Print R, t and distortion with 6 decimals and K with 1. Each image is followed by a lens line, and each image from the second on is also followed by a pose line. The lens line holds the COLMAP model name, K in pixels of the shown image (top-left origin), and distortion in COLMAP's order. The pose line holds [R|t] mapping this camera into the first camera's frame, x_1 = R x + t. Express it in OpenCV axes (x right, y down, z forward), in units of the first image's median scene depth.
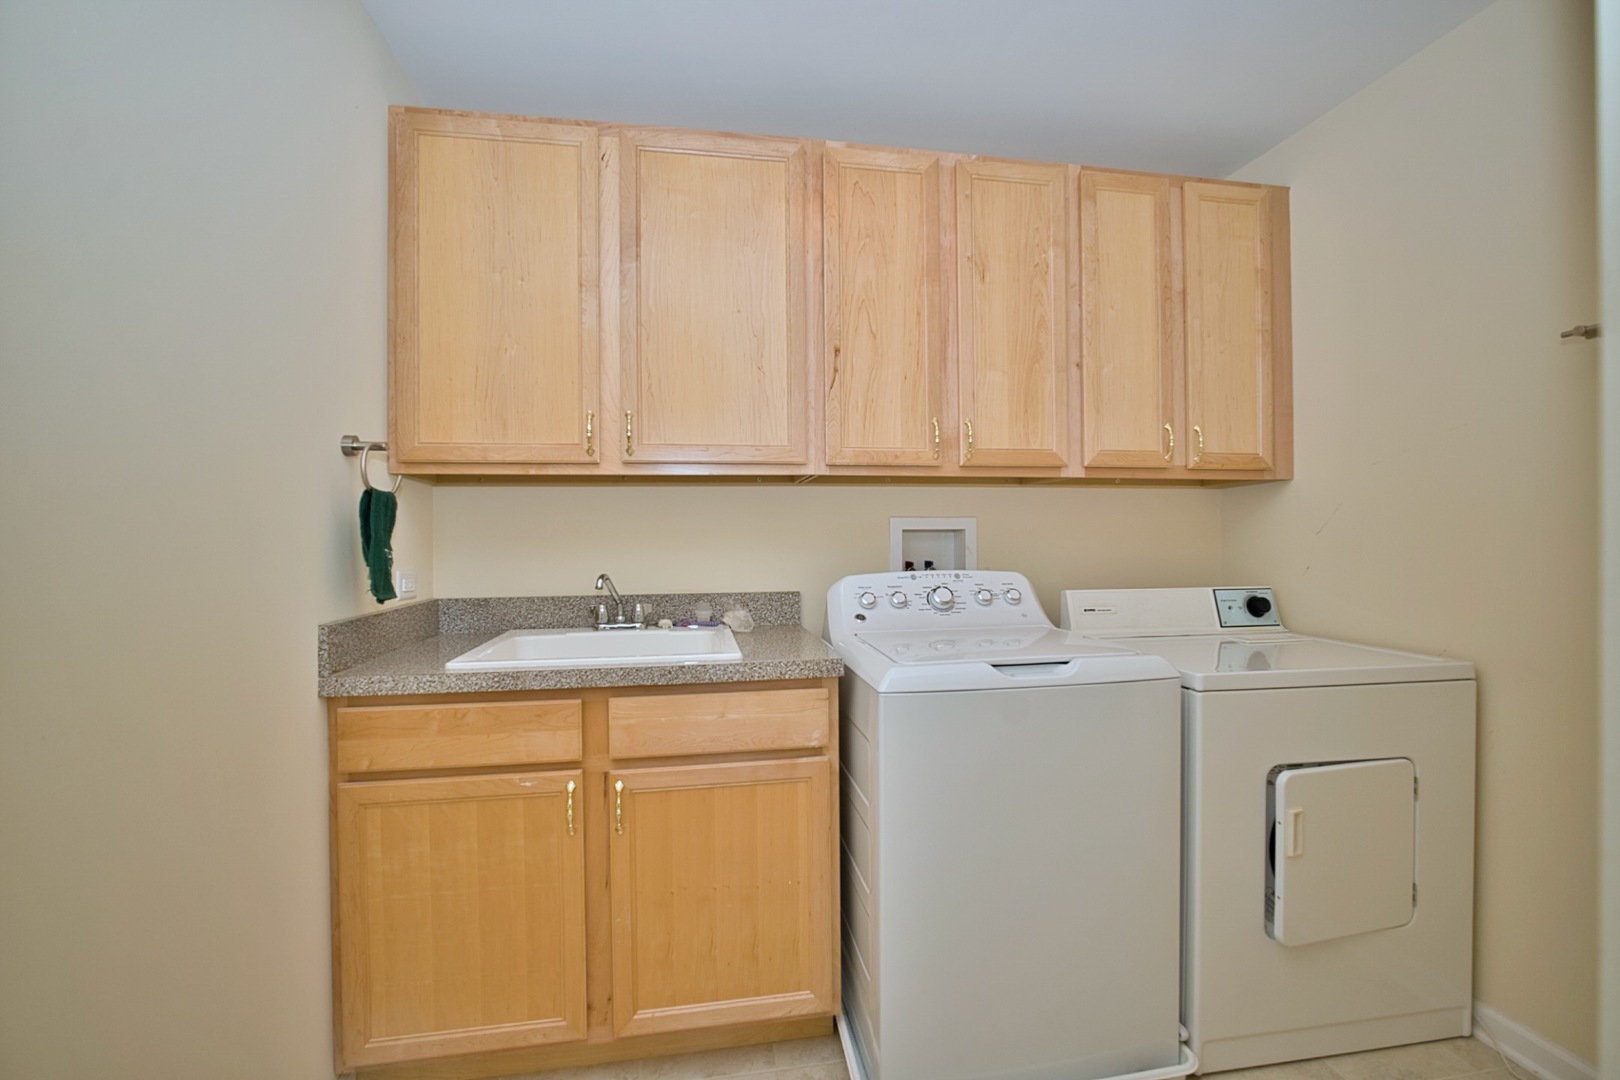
lens RADIAL K [[682.8, 0, 795.2], [0, 682.8, 537.2], [0, 0, 1]] dist [-0.003458, -0.000228]
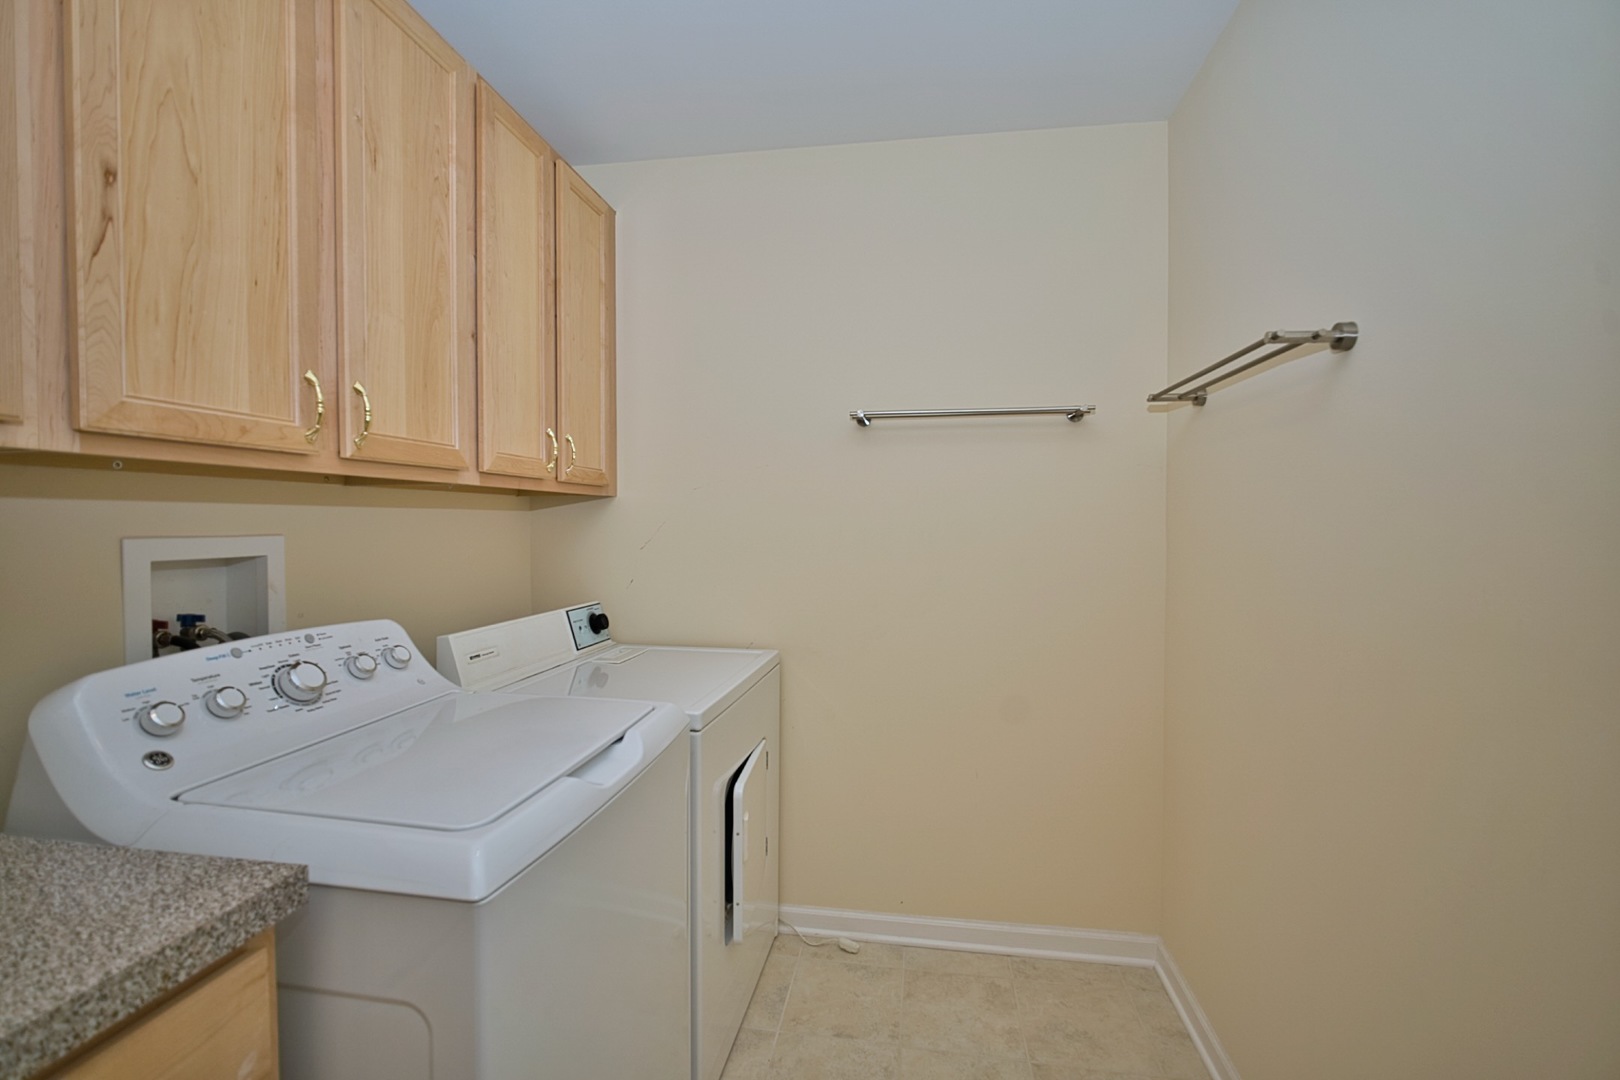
lens RADIAL K [[708.0, 0, 805.4], [0, 708.0, 540.6], [0, 0, 1]] dist [-0.019722, 0.005896]
pose [[0.332291, -0.020133, 0.942962, -0.204657], [0.003698, 0.999792, 0.020043, -0.041496], [-0.943170, -0.003173, 0.332296, 0.402794]]
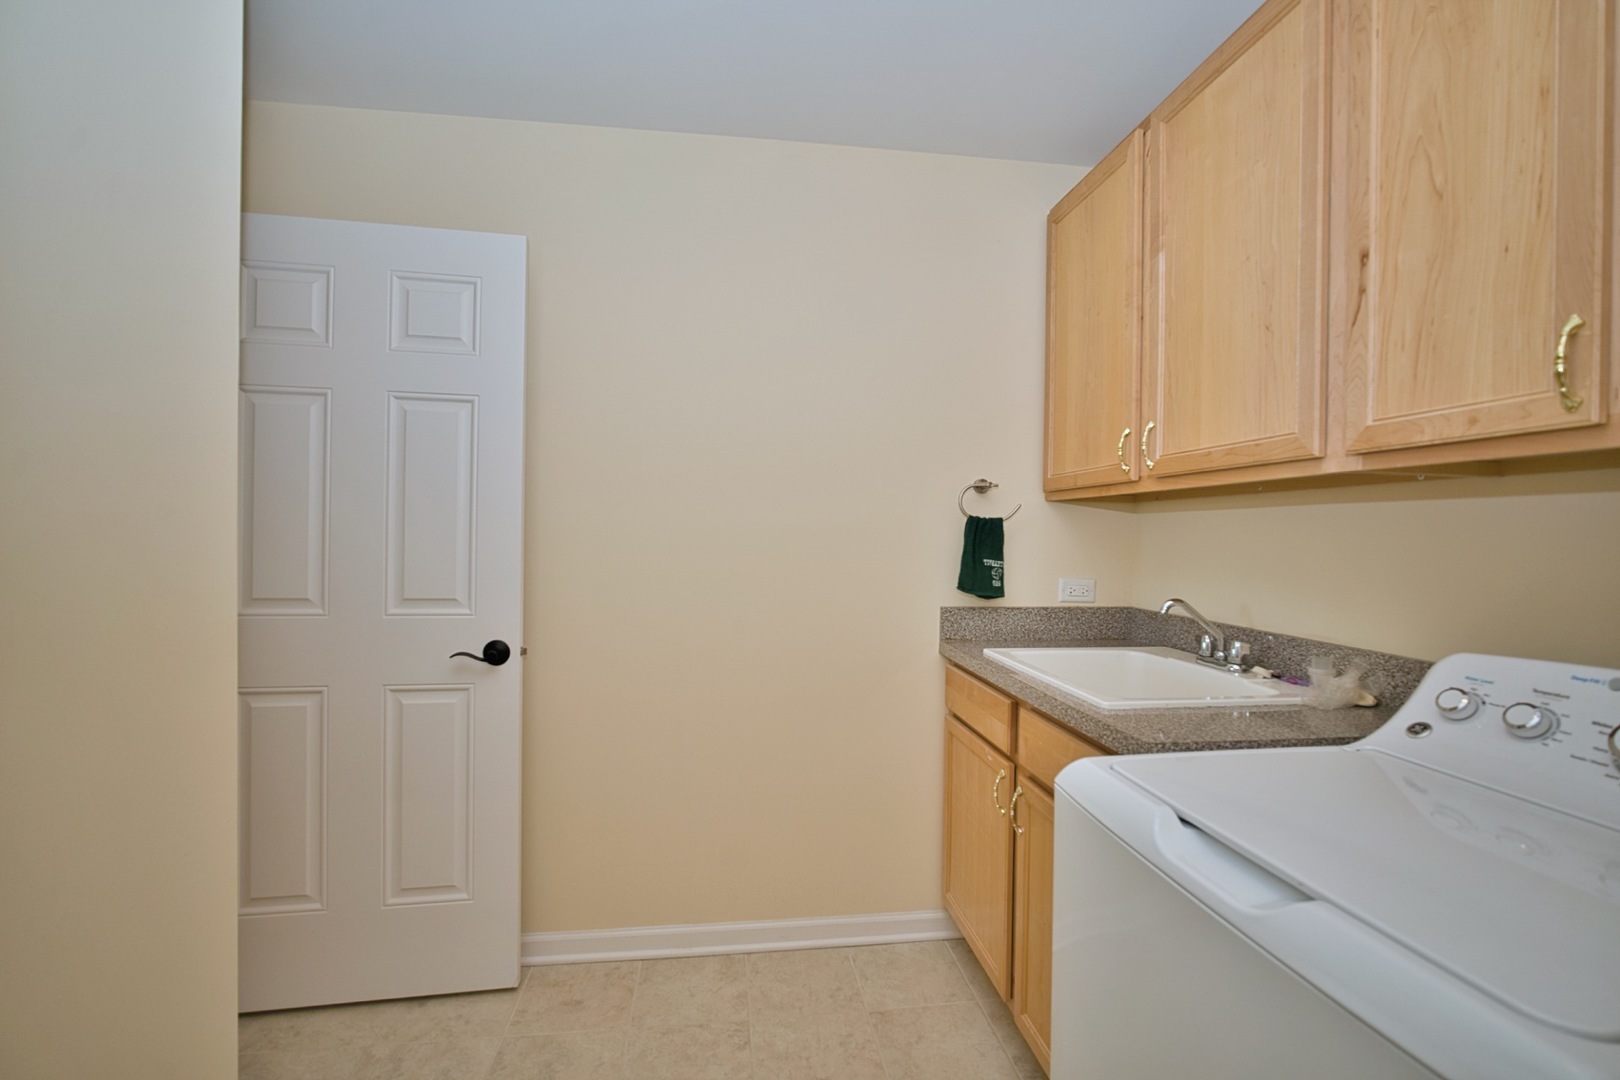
lens RADIAL K [[708.0, 0, 803.2], [0, 708.0, 538.8], [0, 0, 1]] dist [-0.019722, 0.005896]
pose [[-0.034017, 0.016343, -0.999288, 0.639304], [-0.004135, 0.999855, 0.016493, -0.037927], [0.999413, 0.004694, -0.033944, 0.511663]]
